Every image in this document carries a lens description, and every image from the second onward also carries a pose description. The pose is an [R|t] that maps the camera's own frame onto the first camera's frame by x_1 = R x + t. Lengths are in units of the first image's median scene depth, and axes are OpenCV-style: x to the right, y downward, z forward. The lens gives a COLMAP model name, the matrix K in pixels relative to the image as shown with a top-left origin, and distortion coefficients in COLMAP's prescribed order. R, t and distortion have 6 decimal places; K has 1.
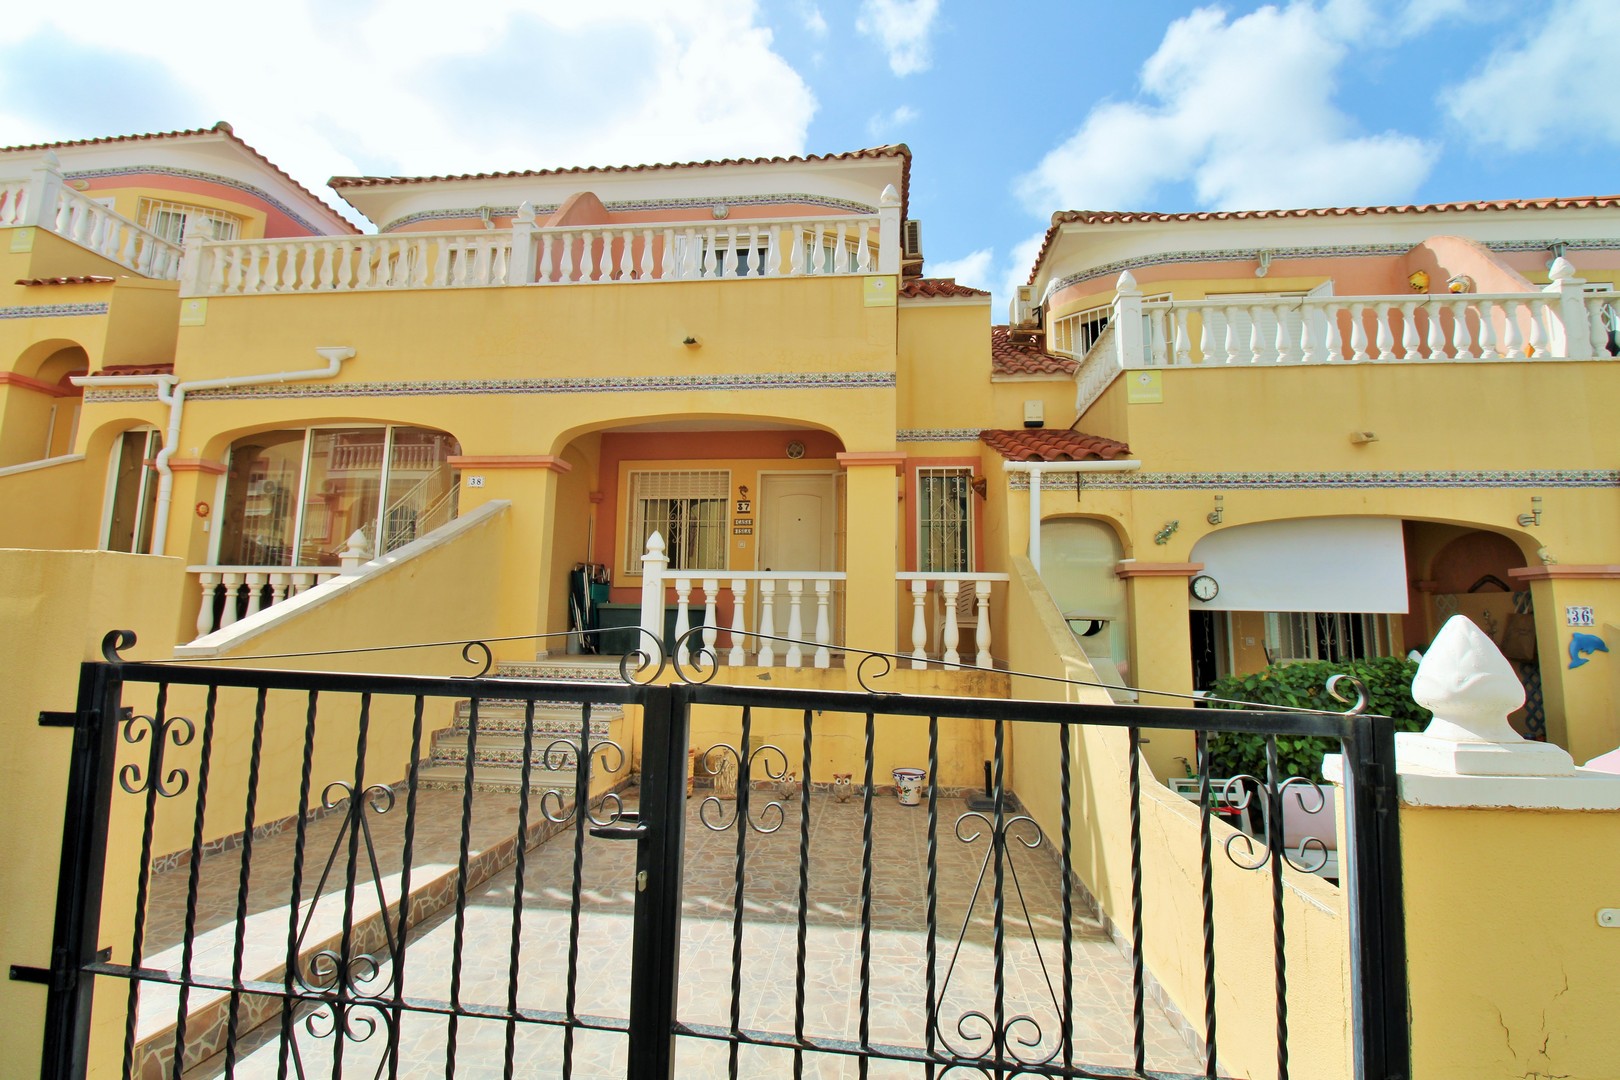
lens RADIAL K [[754.2, 0, 809.7], [0, 754.2, 539.6], [0, 0, 1]] dist [-0.013871, -0.005474]
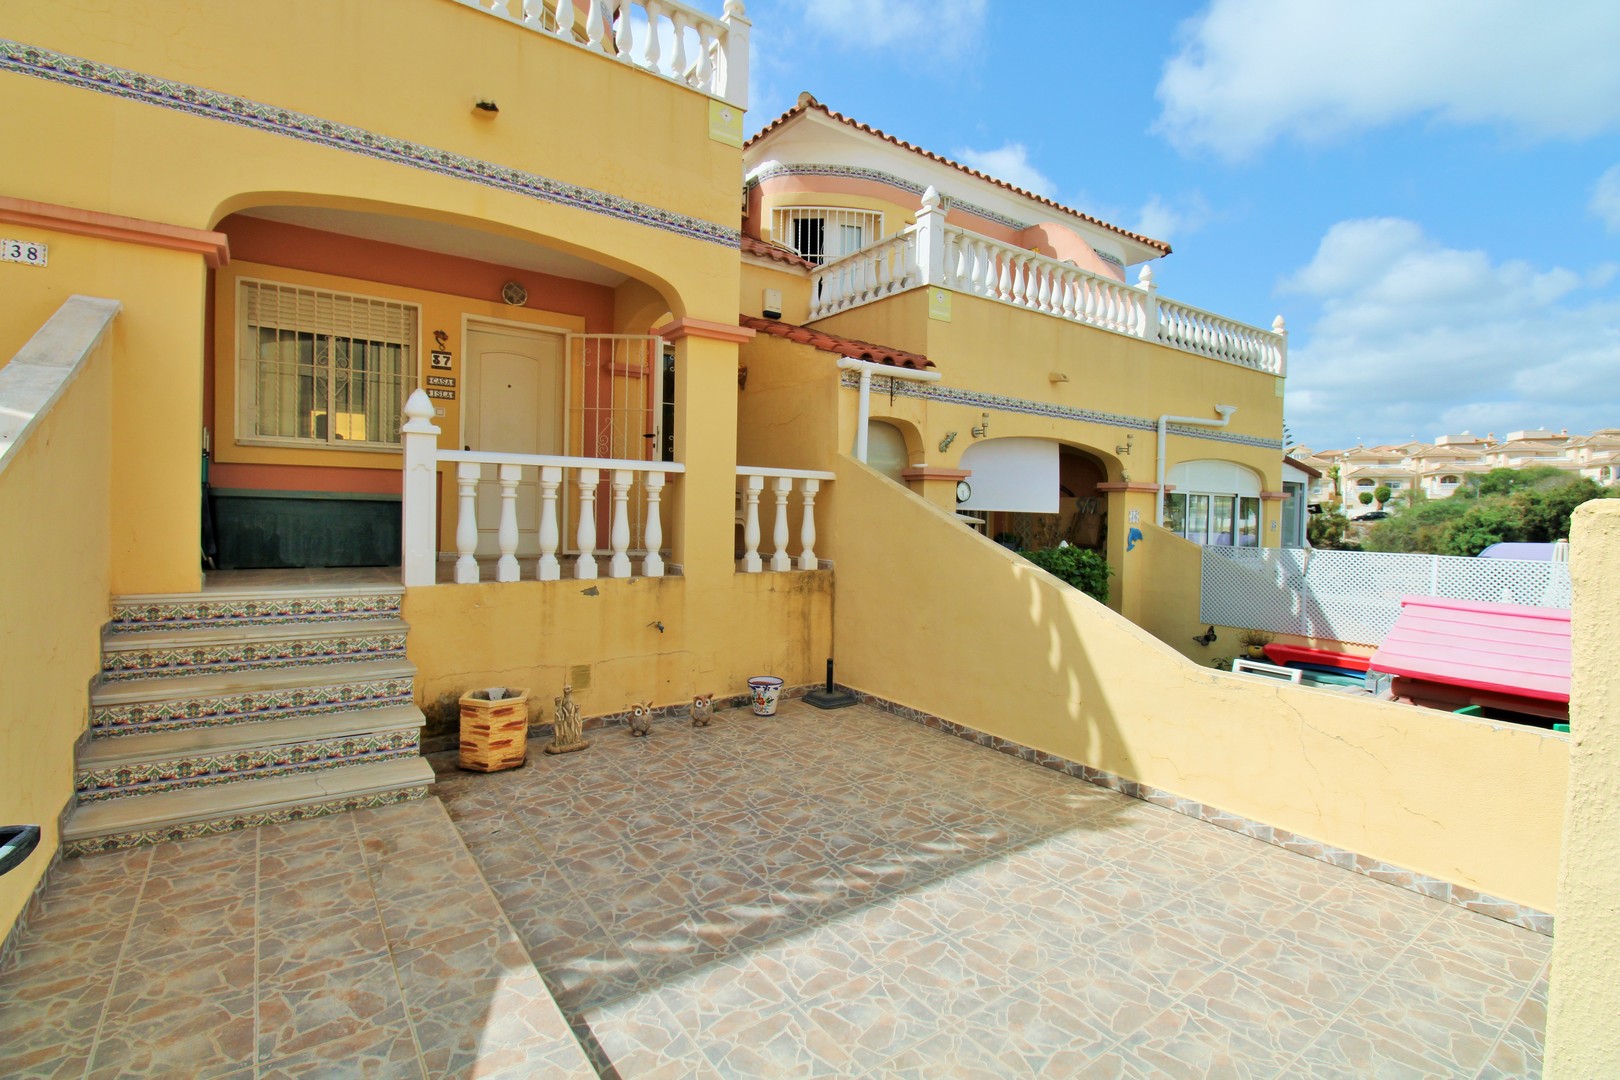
lens RADIAL K [[754.2, 0, 810.6], [0, 754.2, 539.1], [0, 0, 1]] dist [-0.013871, -0.005474]
pose [[0.737914, -0.023898, 0.674472, -0.420466], [-0.079621, 0.989311, 0.122164, 0.012893], [-0.670182, -0.143849, 0.728124, 0.280187]]
